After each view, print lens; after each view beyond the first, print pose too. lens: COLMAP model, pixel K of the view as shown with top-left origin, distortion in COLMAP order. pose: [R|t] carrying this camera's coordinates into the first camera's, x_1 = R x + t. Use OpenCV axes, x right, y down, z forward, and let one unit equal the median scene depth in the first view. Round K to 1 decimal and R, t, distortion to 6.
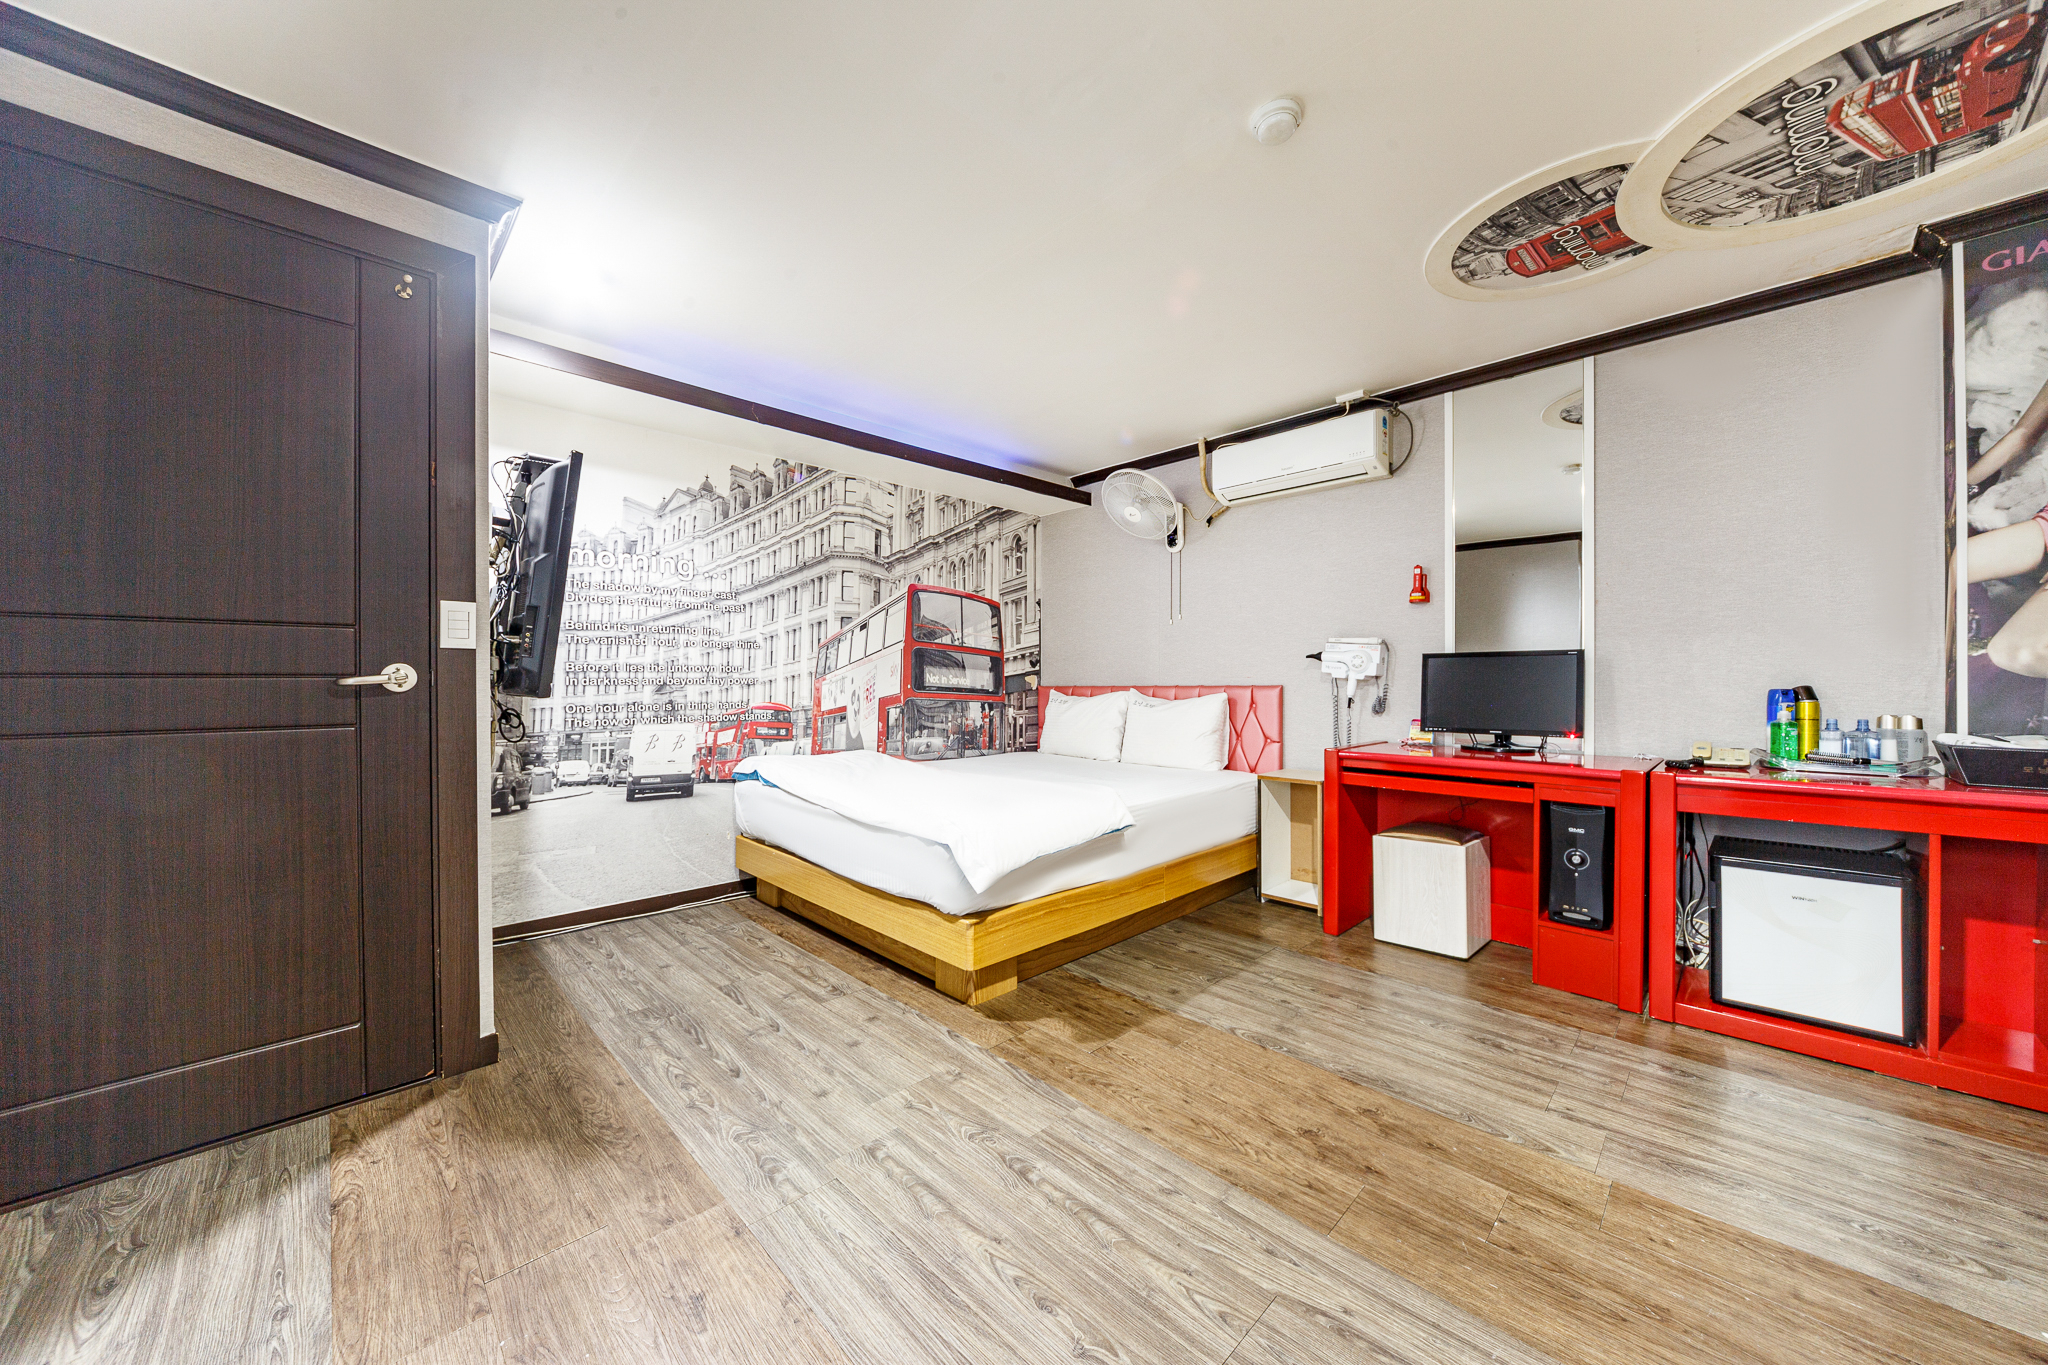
lens RADIAL K [[715.9, 0, 1032.8], [0, 715.9, 682.3], [0, 0, 1]] dist [-0.014619, 0.002024]
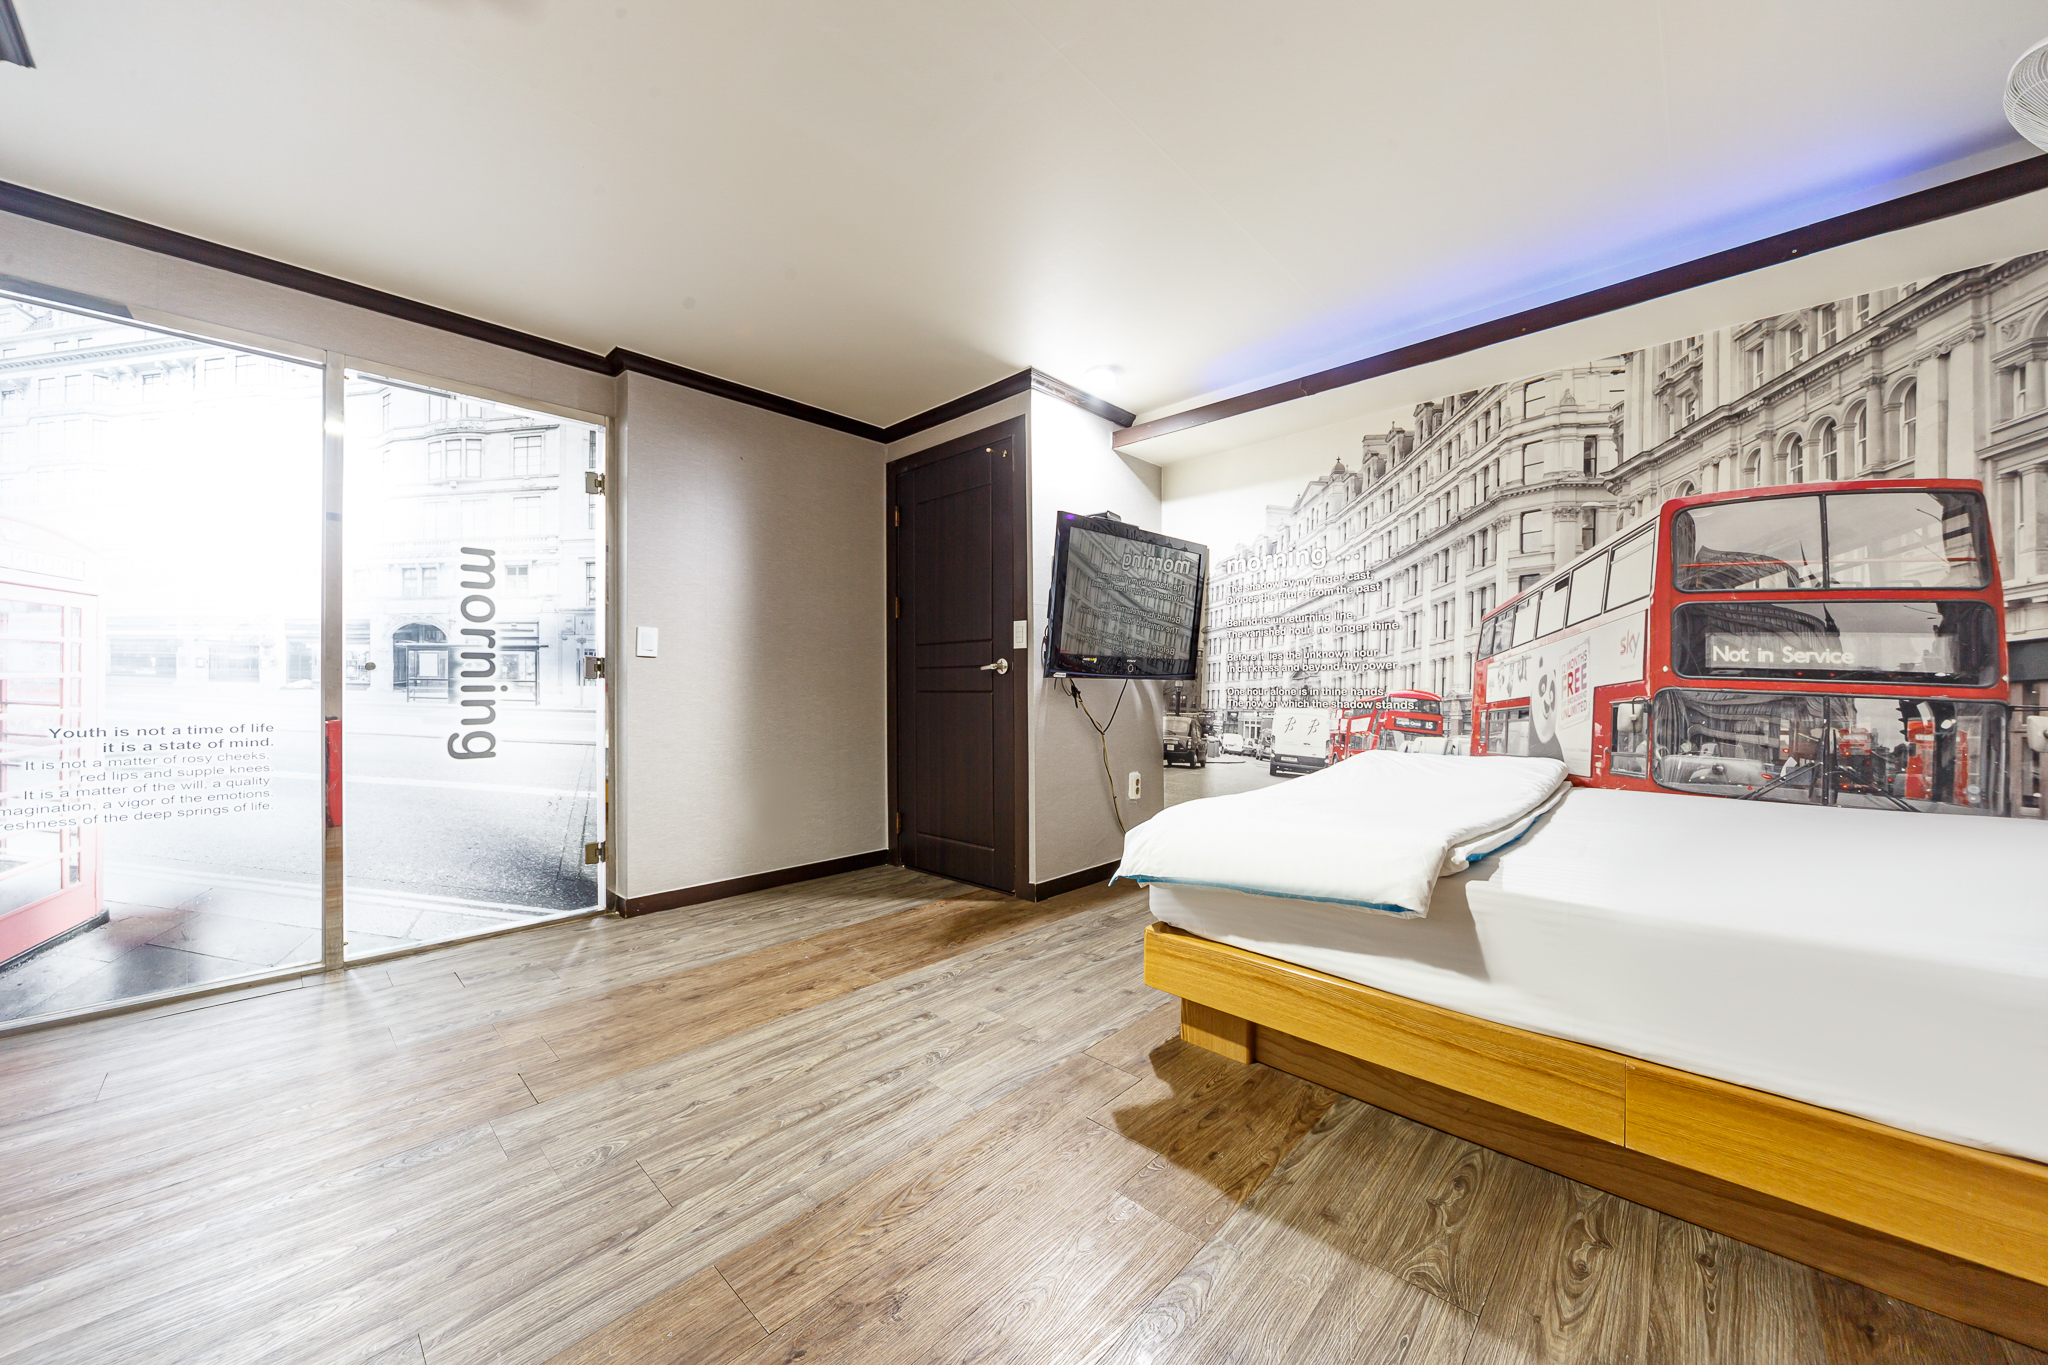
lens RADIAL K [[733.0, 0, 1034.7], [0, 733.0, 681.1], [0, 0, 1]] dist [-0.012621, 0.000226]
pose [[0.032033, -0.006262, -0.999467, 0.504095], [0.002372, 0.999978, -0.006189, 0.022136], [0.999484, -0.002173, 0.032047, 0.517251]]
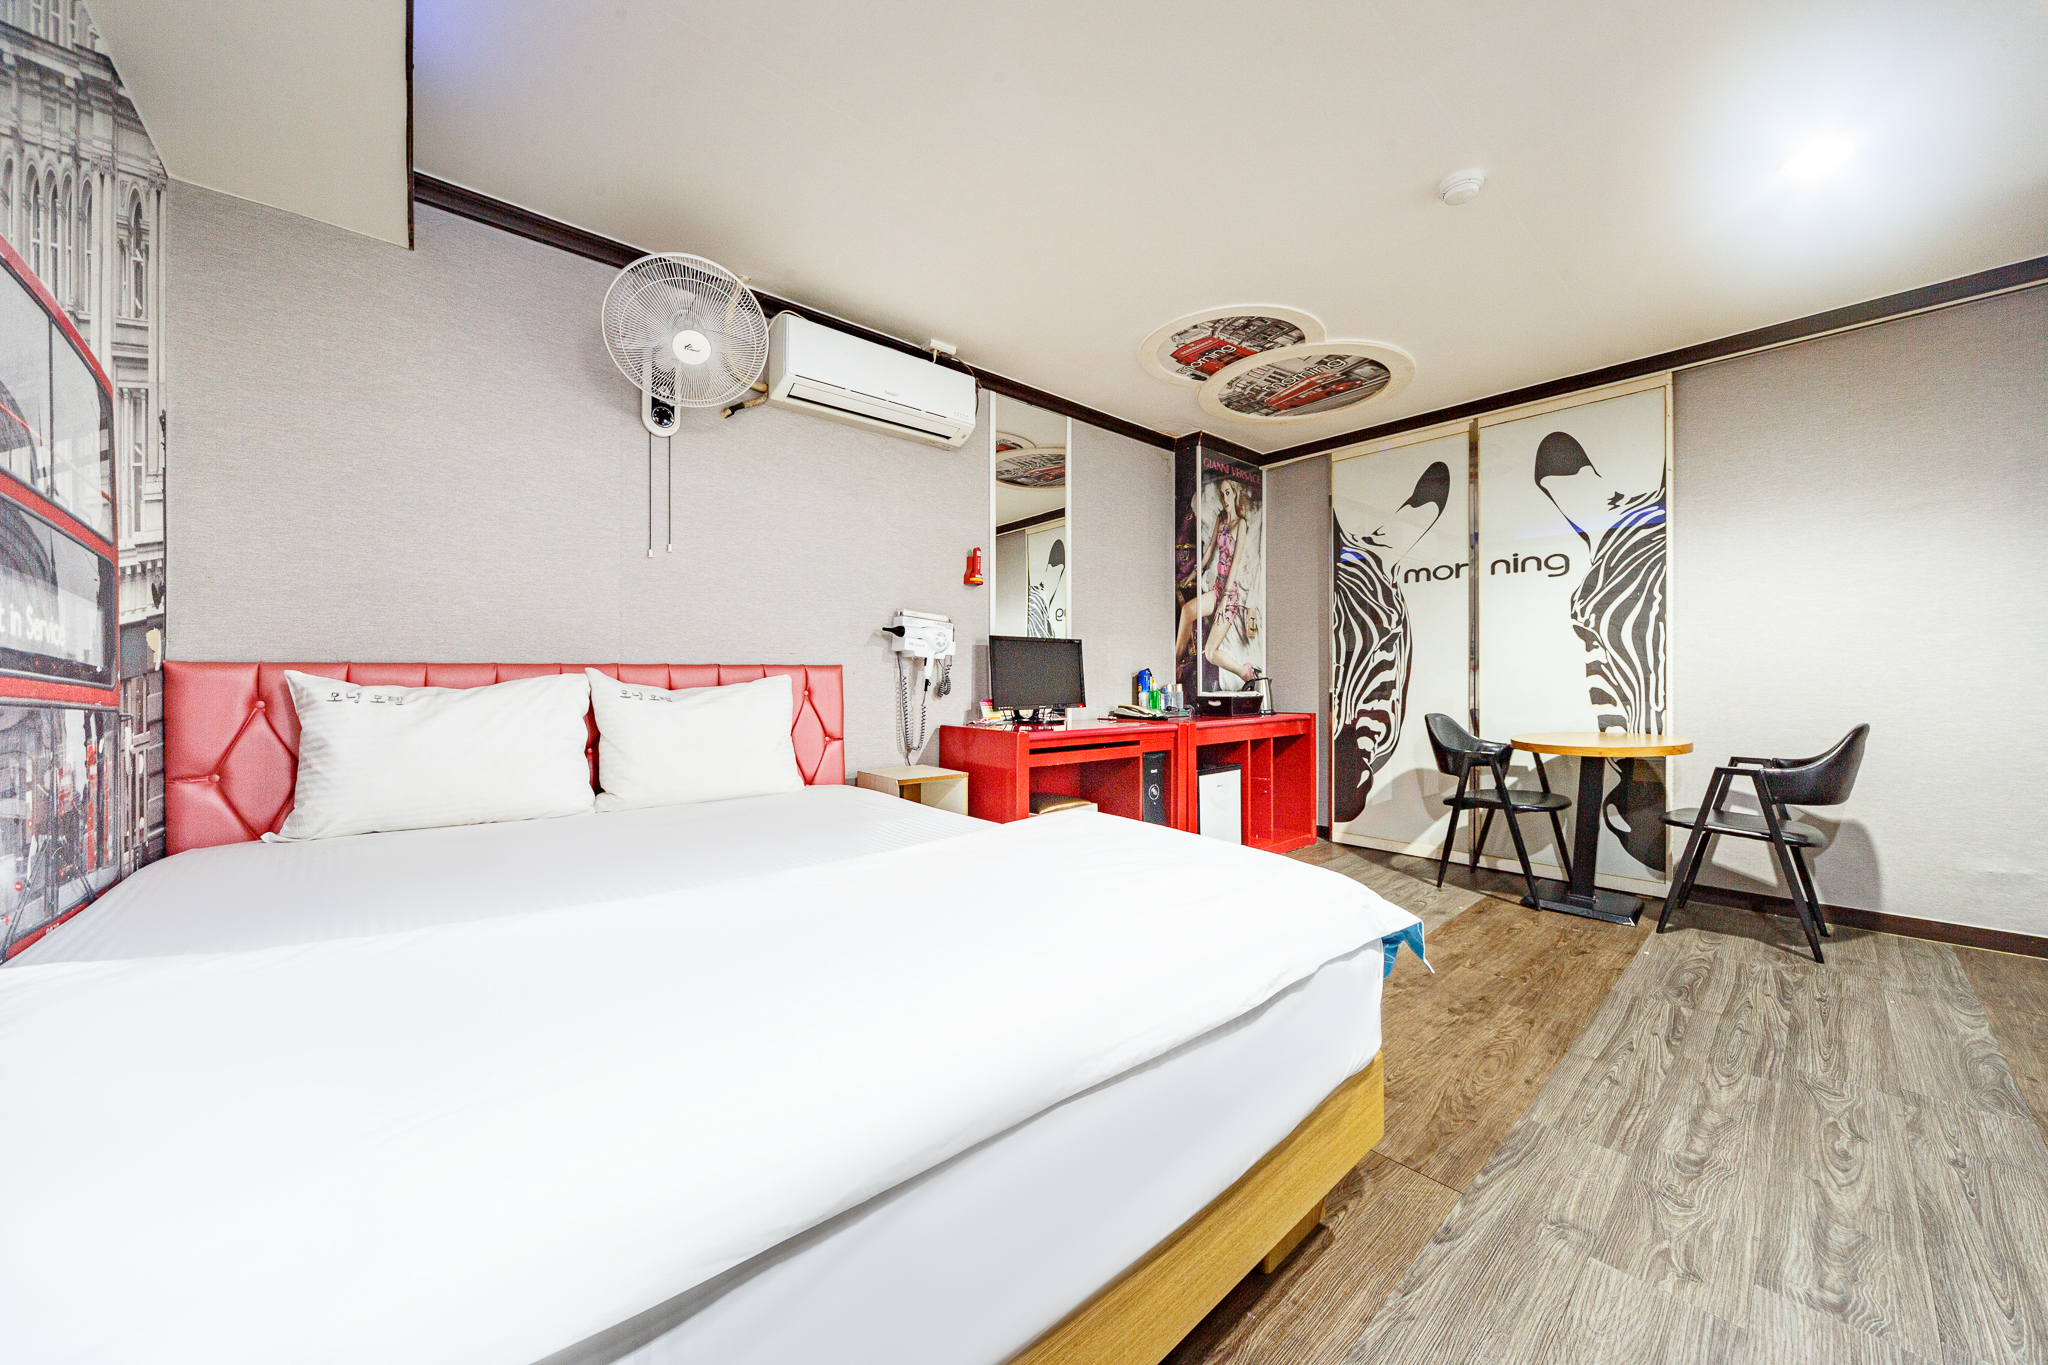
lens RADIAL K [[715.9, 0, 1032.8], [0, 715.9, 682.3], [0, 0, 1]] dist [-0.014619, 0.002024]
pose [[0.060315, -0.003692, 0.998173, -0.422894], [0.001970, 0.999992, 0.003580, 0.021053], [-0.998177, 0.001750, 0.060322, 0.774382]]
